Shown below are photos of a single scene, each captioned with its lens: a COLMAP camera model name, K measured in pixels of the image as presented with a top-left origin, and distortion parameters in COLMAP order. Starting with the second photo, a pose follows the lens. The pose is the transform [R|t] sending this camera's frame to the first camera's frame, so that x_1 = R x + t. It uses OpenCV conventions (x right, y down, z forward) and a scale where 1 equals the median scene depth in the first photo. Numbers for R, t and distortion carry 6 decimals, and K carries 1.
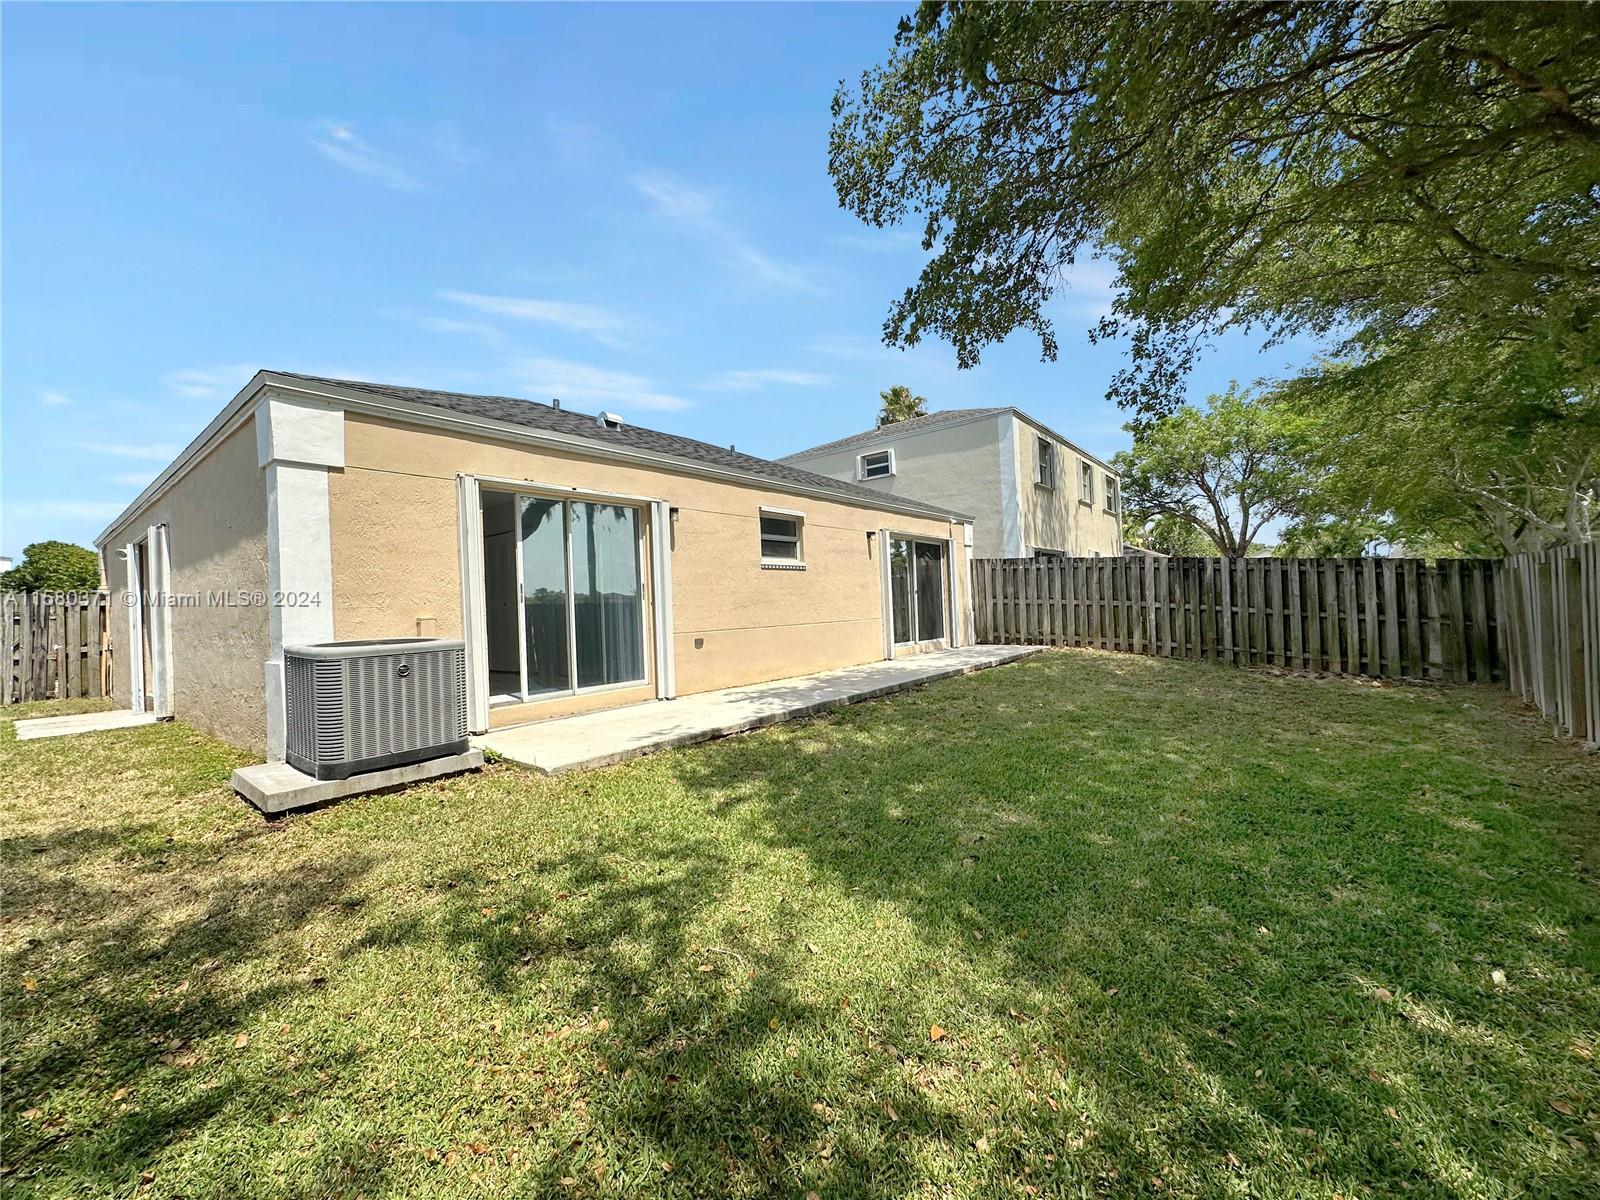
lens RADIAL K [[654.4, 0, 797.5], [0, 654.4, 599.0], [0, 0, 1]] dist [-0.001173, 0.000015]
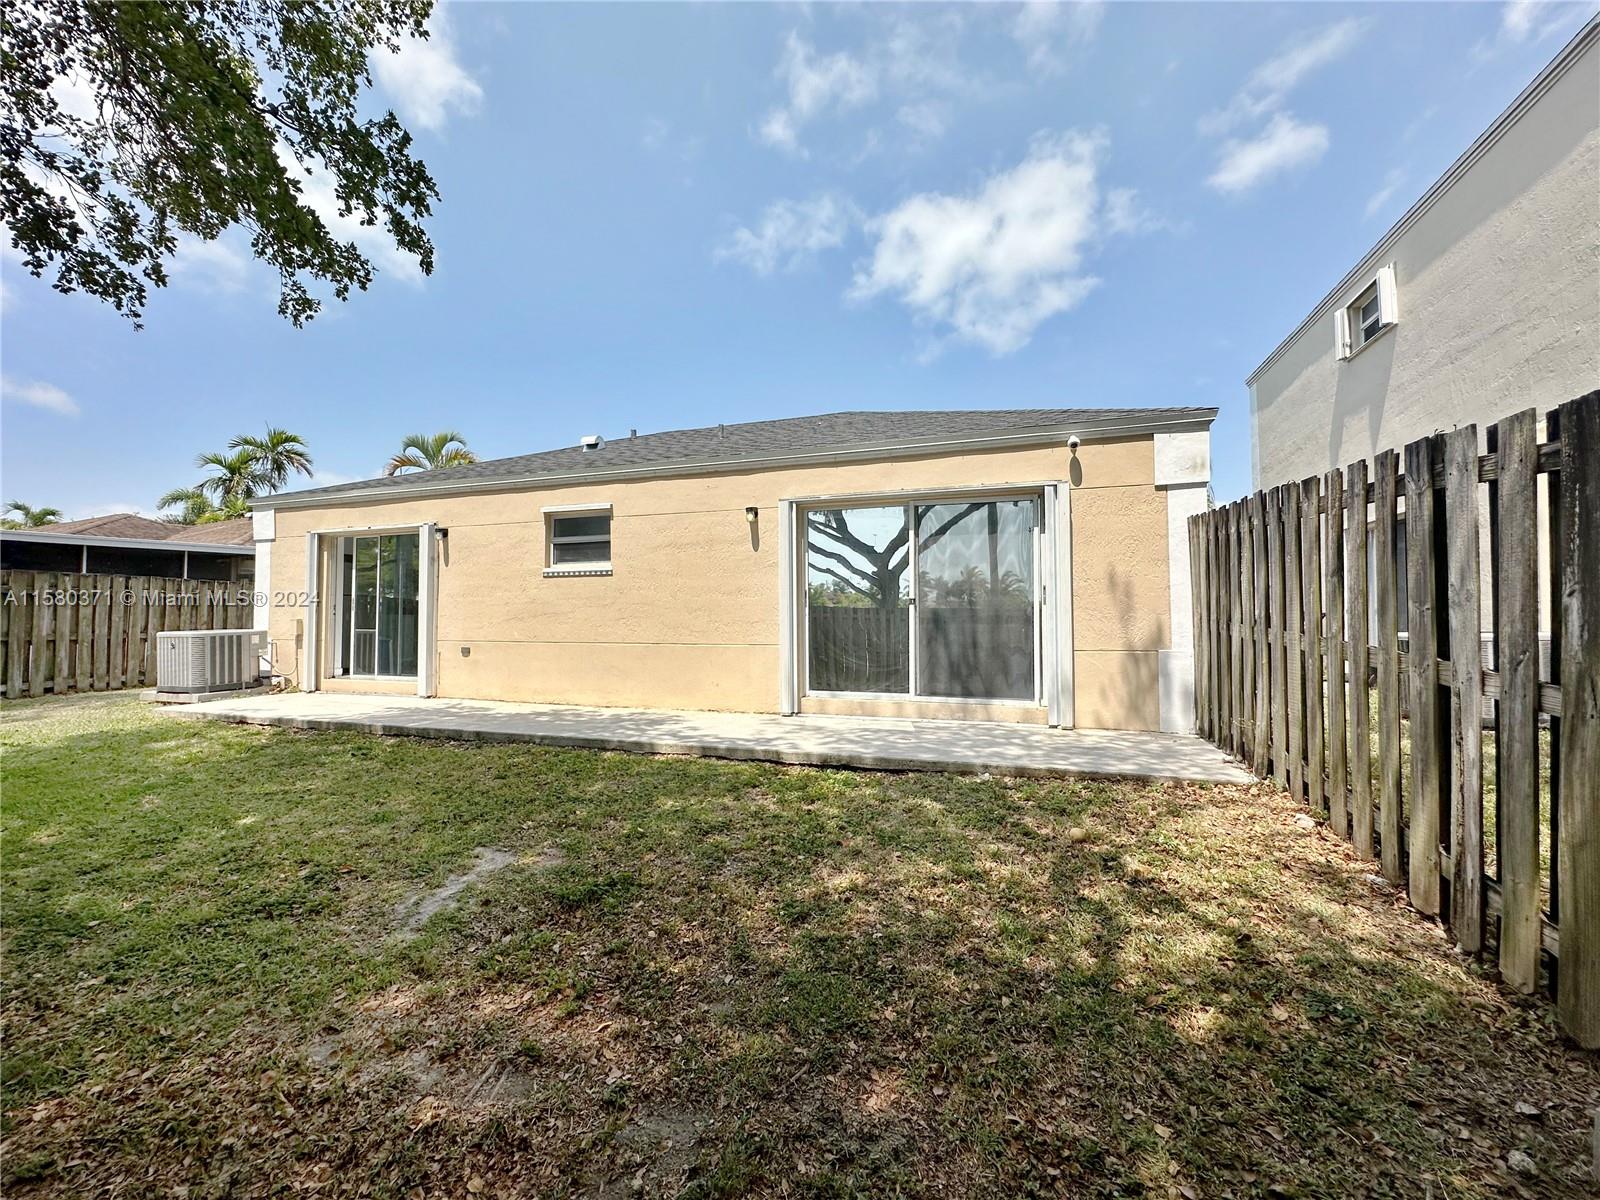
lens RADIAL K [[654.4, 0, 797.5], [0, 654.4, 599.0], [0, 0, 1]] dist [-0.001173, 0.000015]
pose [[0.318252, 0.004922, -0.947993, 0.868218], [-0.001976, 0.999988, 0.004529, -0.020189], [0.948004, 0.000432, 0.318258, 0.999158]]
